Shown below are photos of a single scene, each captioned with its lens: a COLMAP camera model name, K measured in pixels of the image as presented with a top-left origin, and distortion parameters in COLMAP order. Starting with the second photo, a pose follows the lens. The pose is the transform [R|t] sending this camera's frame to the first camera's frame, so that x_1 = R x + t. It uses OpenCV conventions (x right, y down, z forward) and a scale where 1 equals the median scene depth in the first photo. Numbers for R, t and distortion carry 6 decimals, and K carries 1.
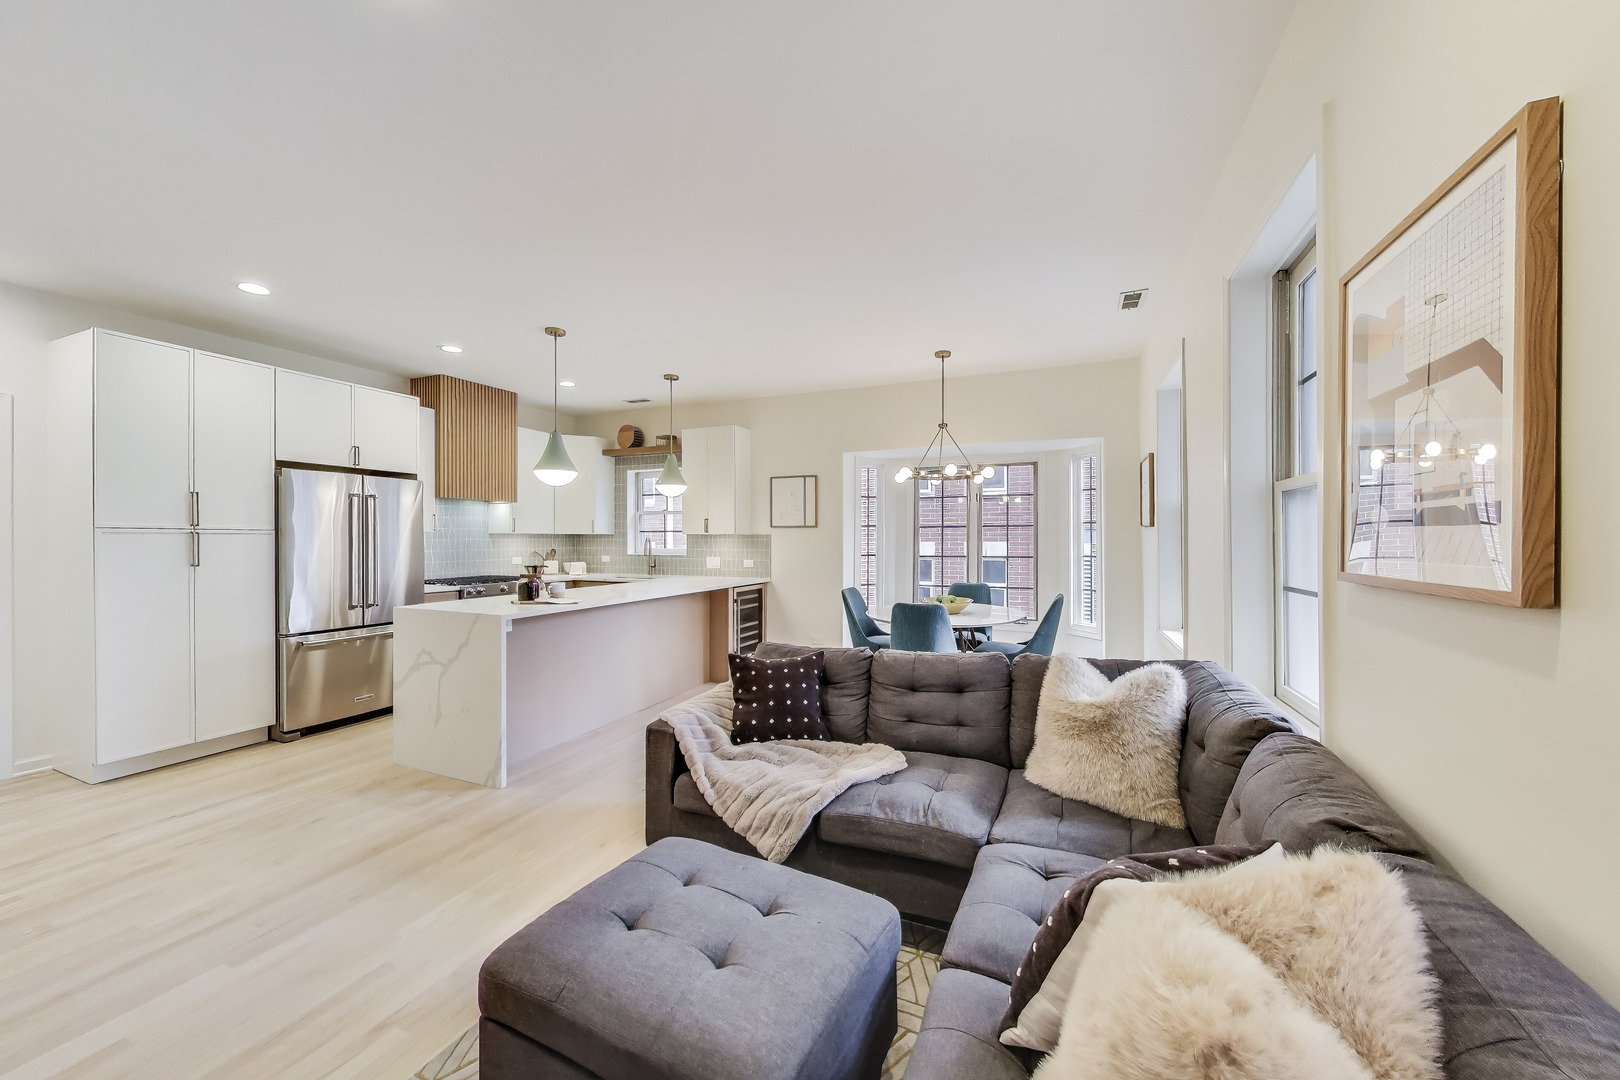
lens RADIAL K [[582.8, 0, 812.5], [0, 582.8, 543.4], [0, 0, 1]] dist [-0.001950, 0.000321]
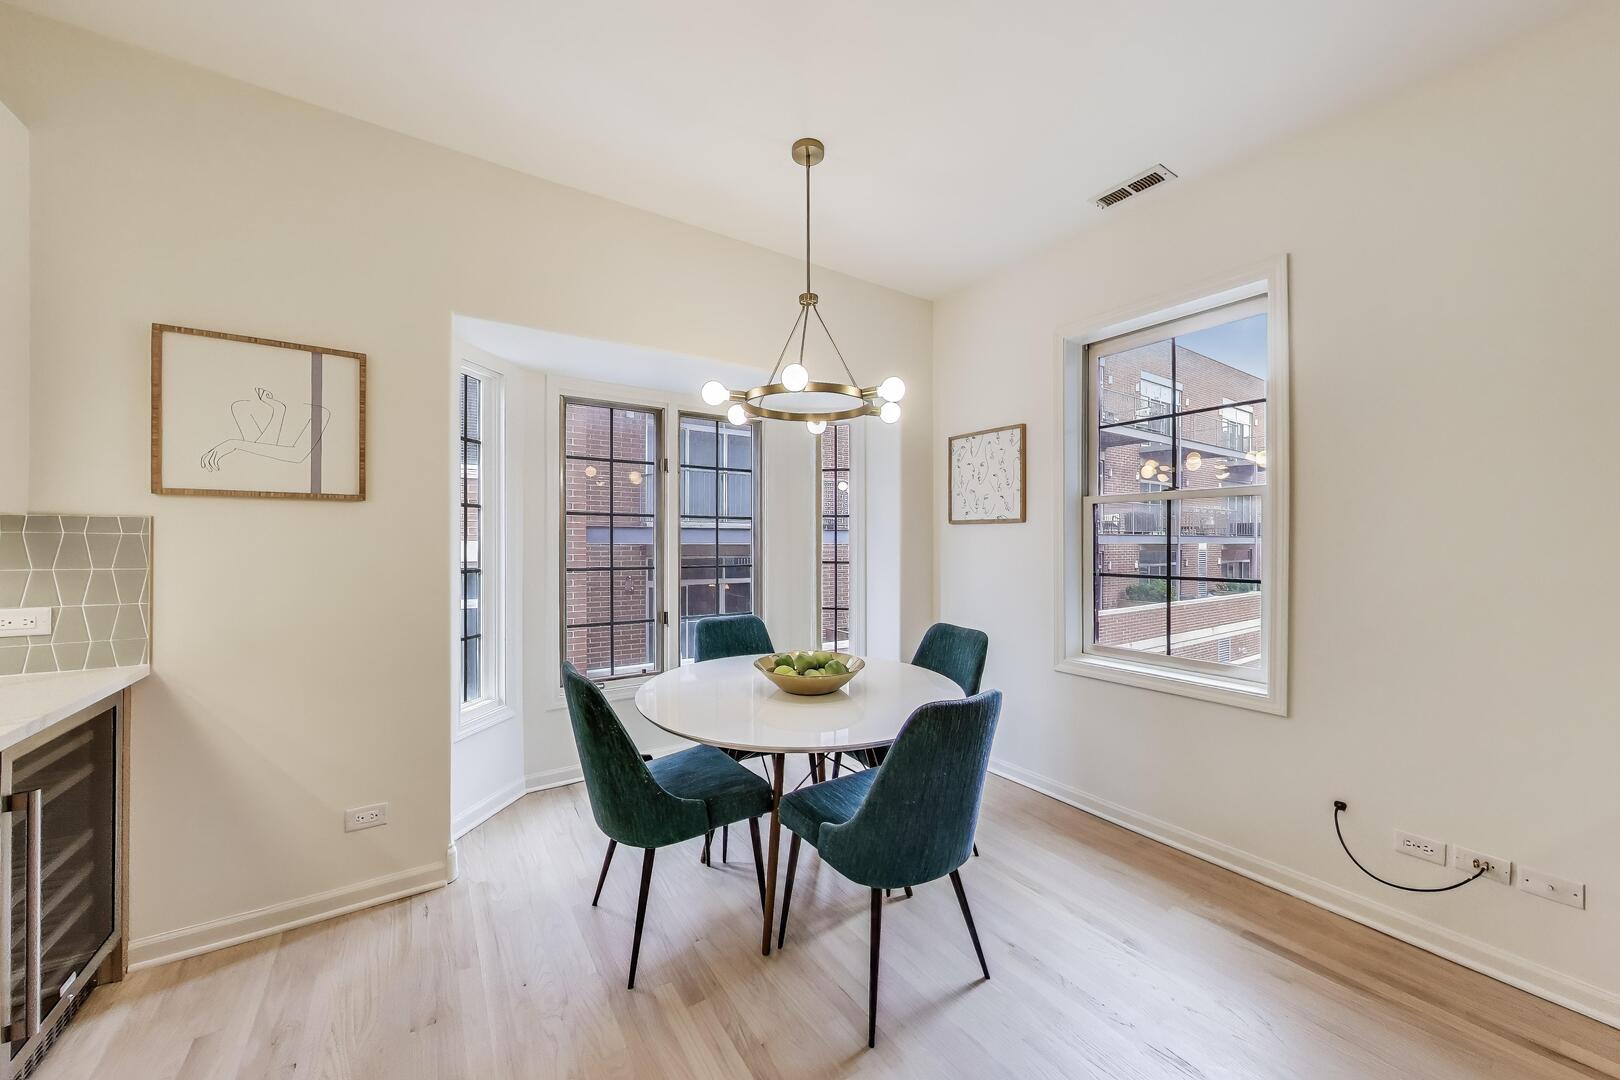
lens RADIAL K [[582.8, 0, 802.4], [0, 582.8, 533.3], [0, 0, 1]] dist [-0.001950, 0.000321]
pose [[0.555120, 0.011008, 0.831698, -0.138231], [0.000689, 0.999906, -0.013694, -0.002740], [-0.831770, 0.008175, 0.555060, 0.579665]]
